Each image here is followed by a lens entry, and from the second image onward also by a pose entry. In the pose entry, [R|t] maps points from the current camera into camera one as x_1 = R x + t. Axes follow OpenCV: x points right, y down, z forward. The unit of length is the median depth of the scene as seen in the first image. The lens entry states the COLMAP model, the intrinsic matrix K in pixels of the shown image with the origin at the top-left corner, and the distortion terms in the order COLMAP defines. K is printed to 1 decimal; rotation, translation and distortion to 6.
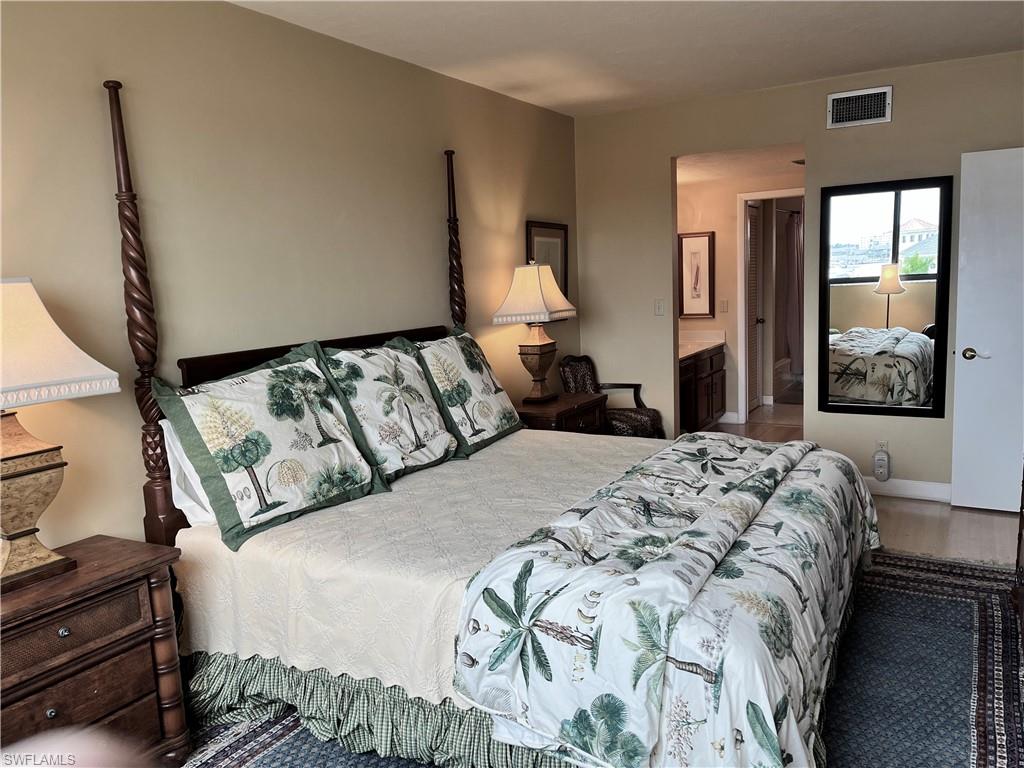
lens RADIAL K [[780.9, 0, 519.6], [0, 780.9, 380.4], [0, 0, 1]] dist [0.043249, -0.004269]
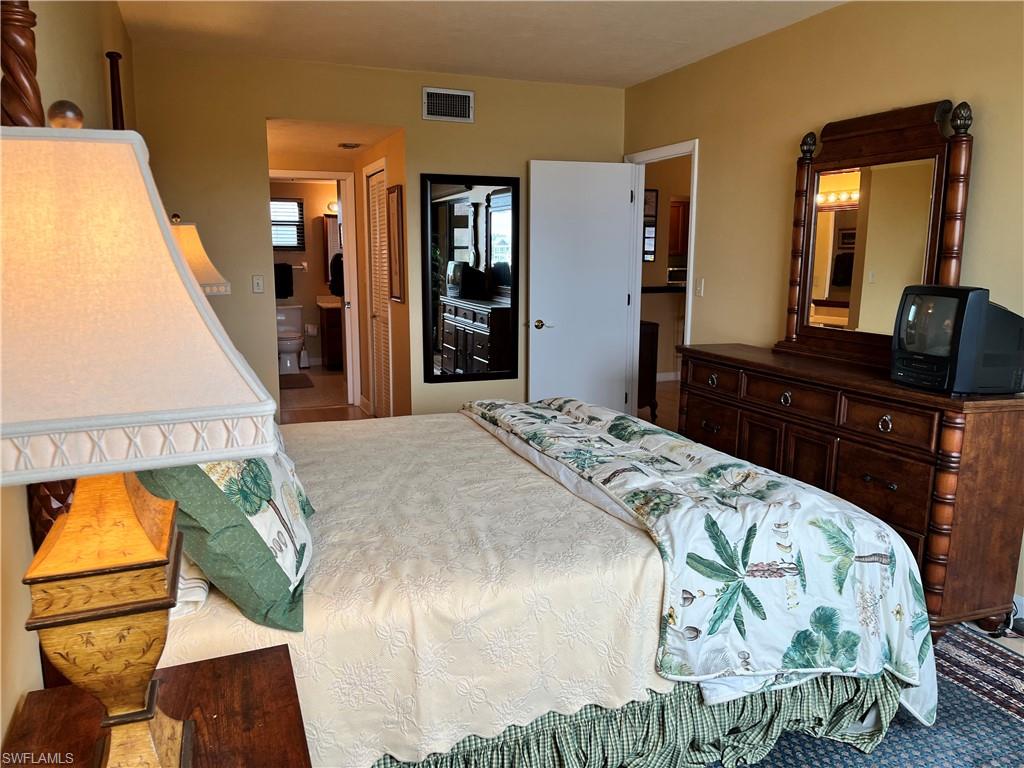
lens RADIAL K [[774.4, 0, 512.0], [0, 774.4, 384.0], [0, 0, 1]] dist [0.045828, -0.002099]
pose [[0.632469, -0.083733, 0.770046, -0.869919], [0.076625, 0.996027, 0.045371, 0.003686], [-0.770786, 0.030310, 0.636373, 0.555308]]
